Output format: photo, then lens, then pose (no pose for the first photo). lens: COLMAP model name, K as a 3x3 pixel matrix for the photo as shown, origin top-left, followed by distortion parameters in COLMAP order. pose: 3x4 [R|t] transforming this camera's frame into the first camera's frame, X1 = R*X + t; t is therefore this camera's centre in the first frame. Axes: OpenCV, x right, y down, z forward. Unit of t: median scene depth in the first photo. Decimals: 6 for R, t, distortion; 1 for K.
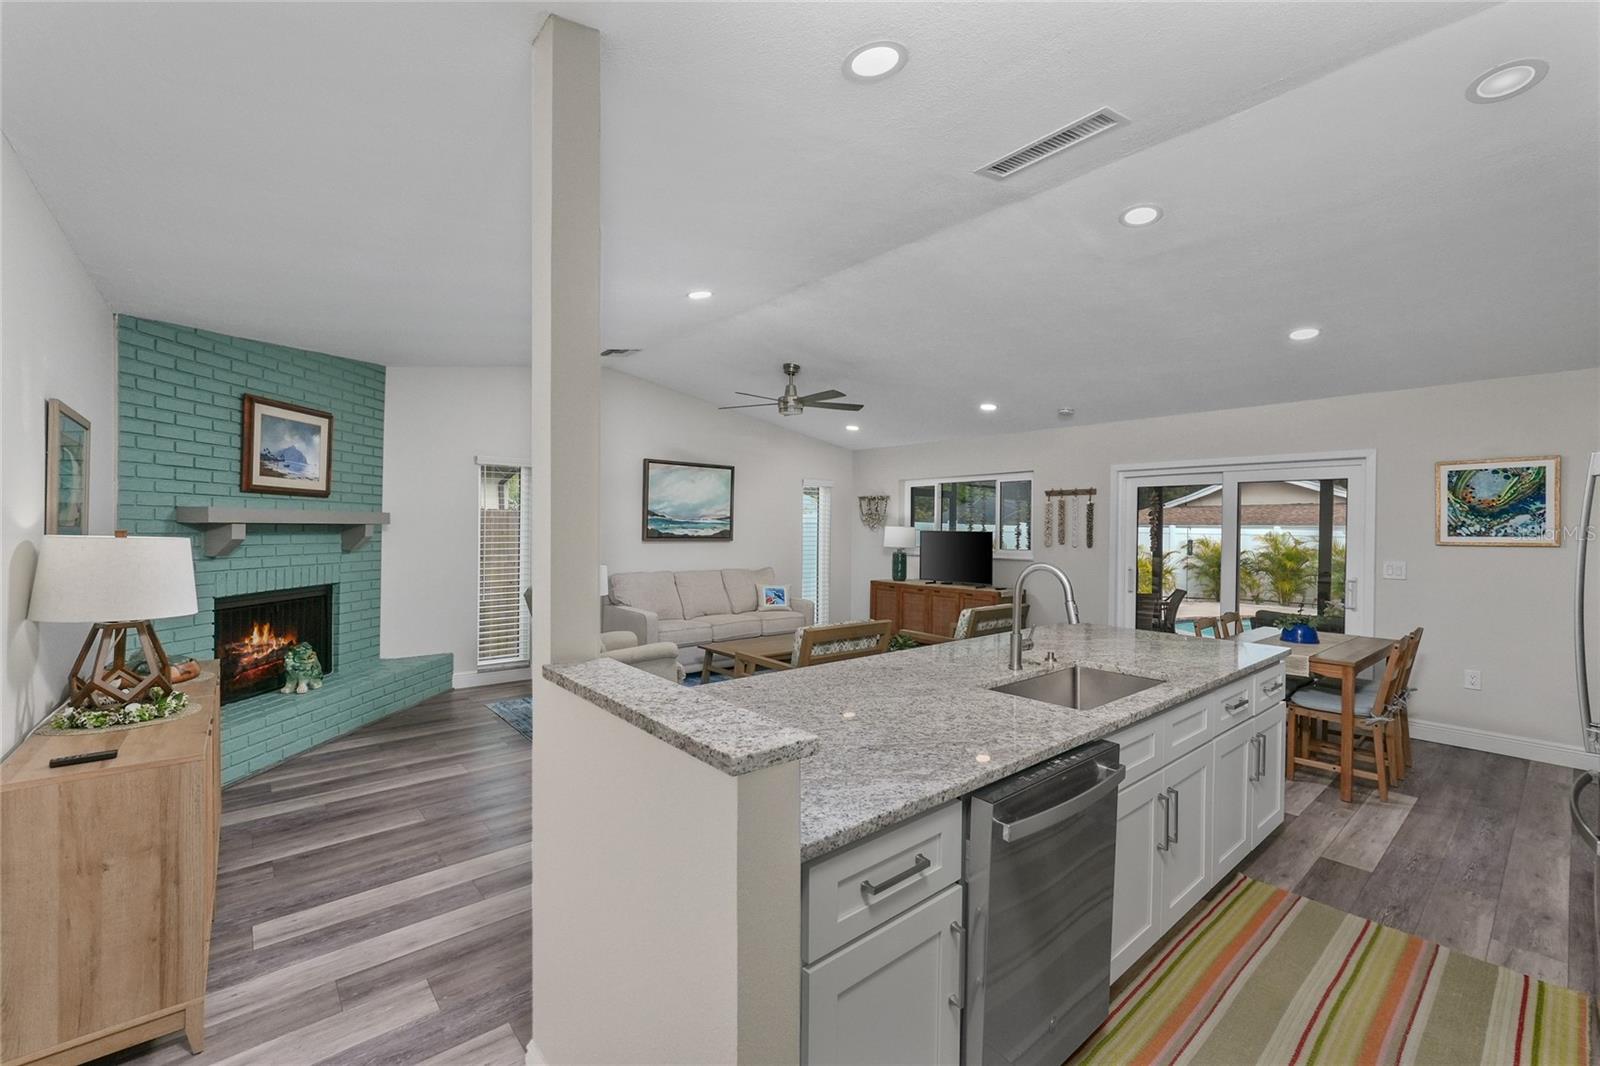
lens RADIAL K [[673.6, 0, 800.2], [0, 673.6, 533.0], [0, 0, 1]] dist [-0.013231, 0.004606]
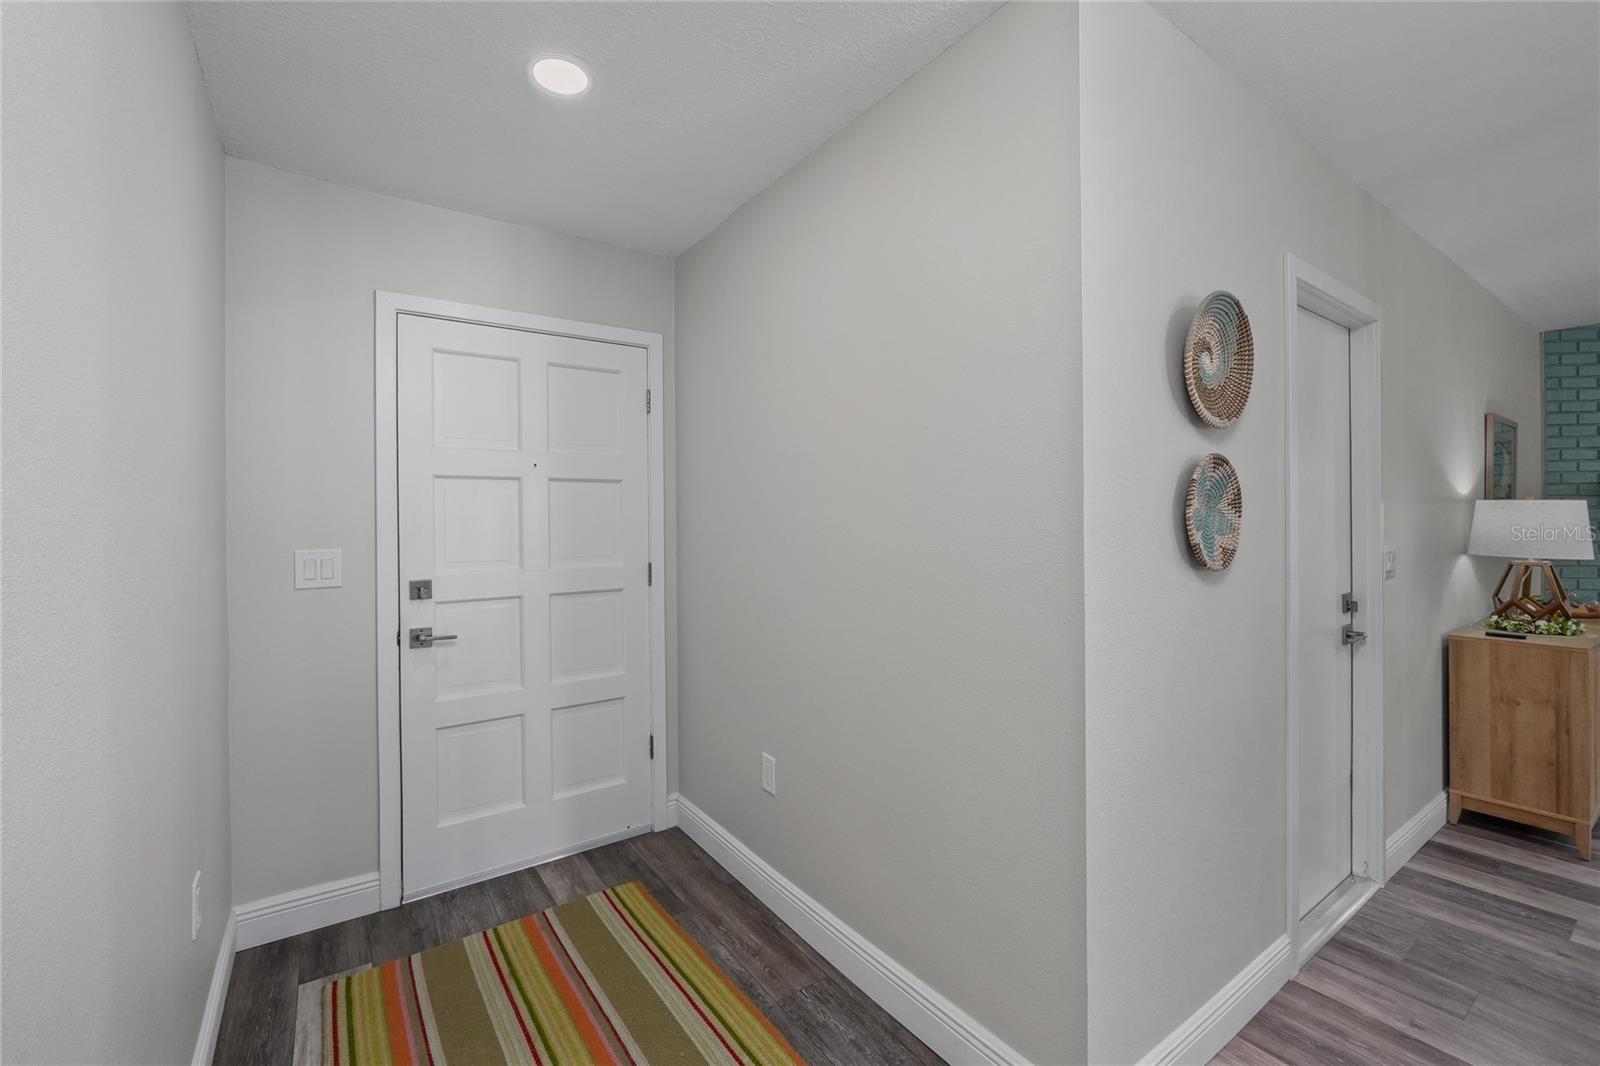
lens RADIAL K [[673.6, 0, 799.8], [0, 673.6, 523.2], [0, 0, 1]] dist [-0.013231, 0.004606]
pose [[-0.088787, -0.008675, -0.996013, 0.270374], [0.003298, 0.999954, -0.009004, 0.029316], [0.996045, -0.004085, -0.088754, -0.218010]]
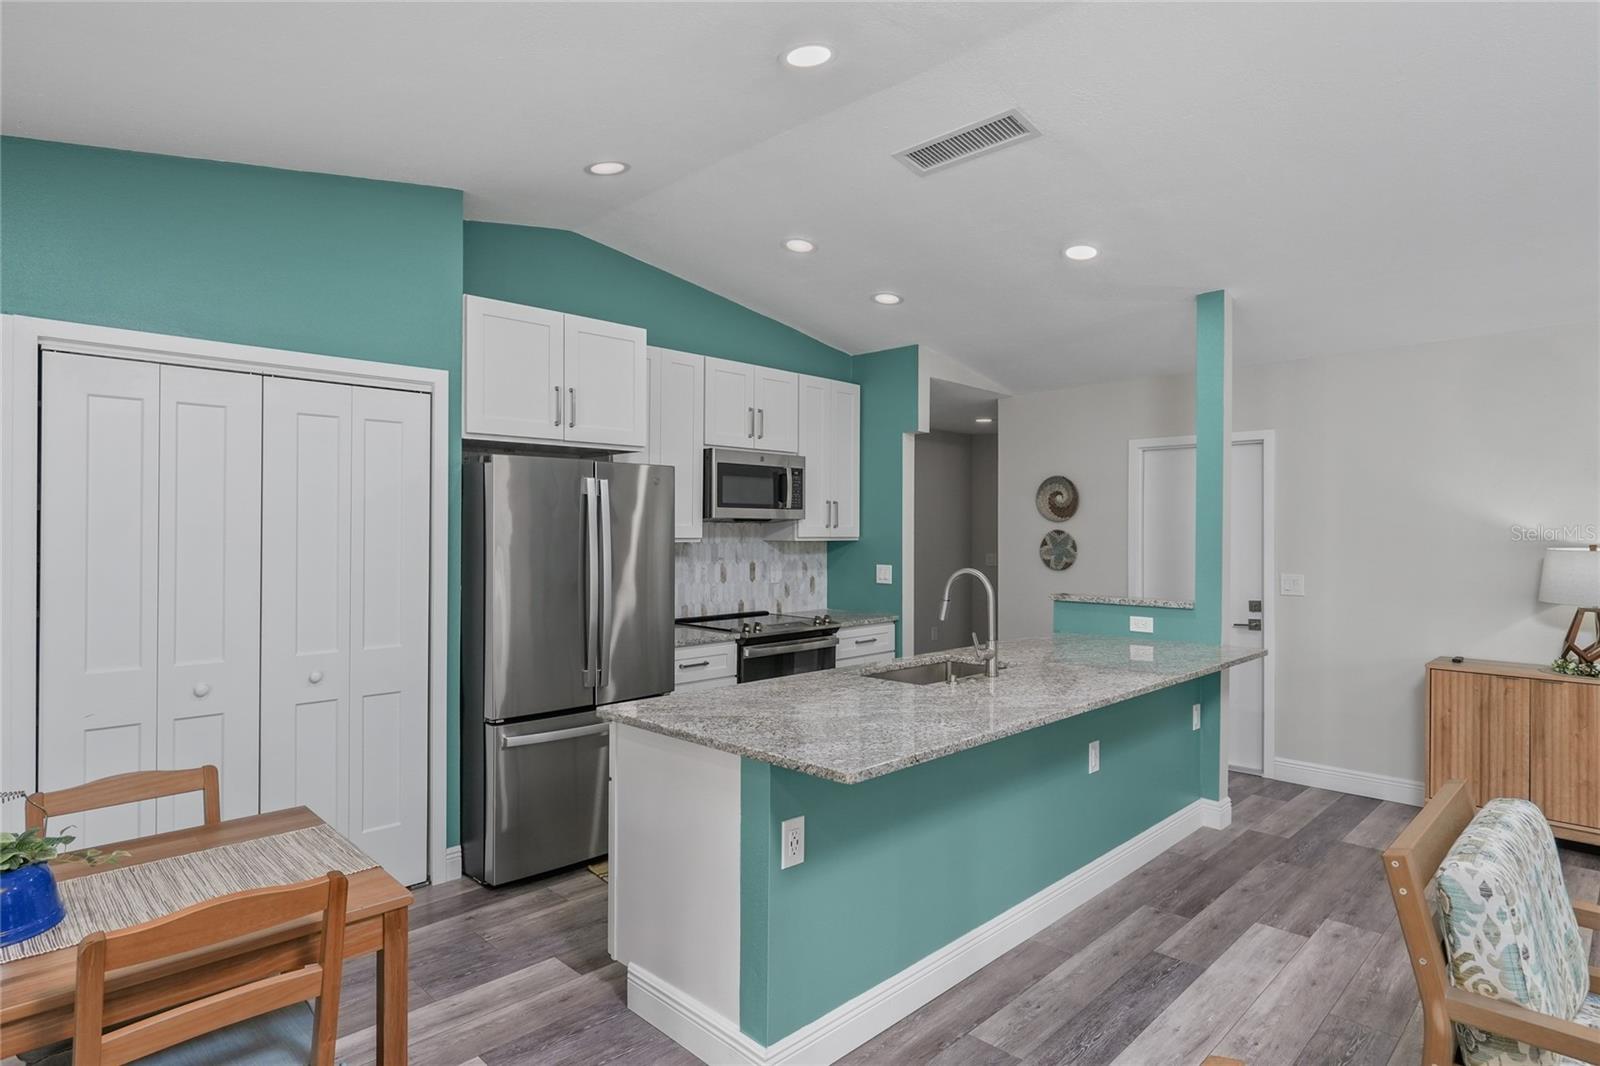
lens RADIAL K [[865.1, 0, 807.2], [0, 865.1, 527.6], [0, 0, 1]] dist [-0.008302, 0.002621]
pose [[-0.995600, -0.012210, -0.092904, 0.419700], [-0.012499, 0.999919, 0.002533, -0.013019], [0.092866, 0.003683, -0.995672, 1.328888]]
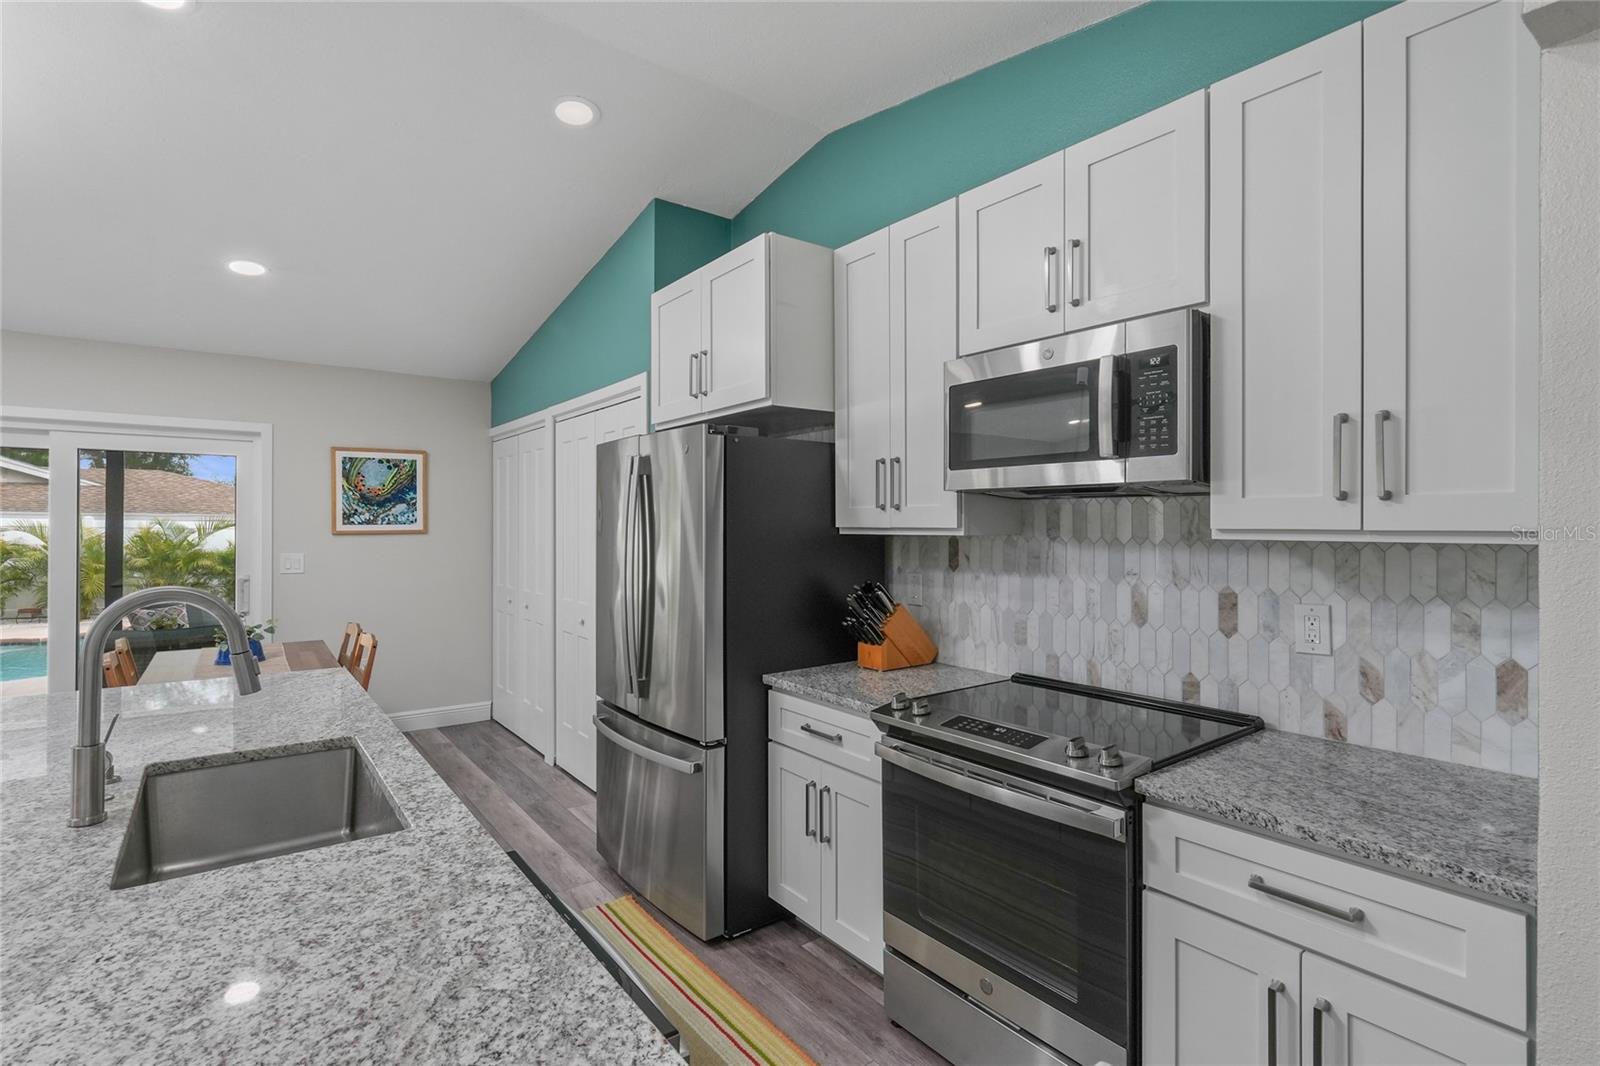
lens RADIAL K [[774.7, 0, 794.3], [0, 774.7, 528.1], [0, 0, 1]] dist [-0.003231, 0.001269]
pose [[0.061392, -0.014663, 0.998006, -0.106907], [0.004350, 0.999887, 0.014423, -0.003554], [-0.998104, 0.003456, 0.061449, 0.288535]]
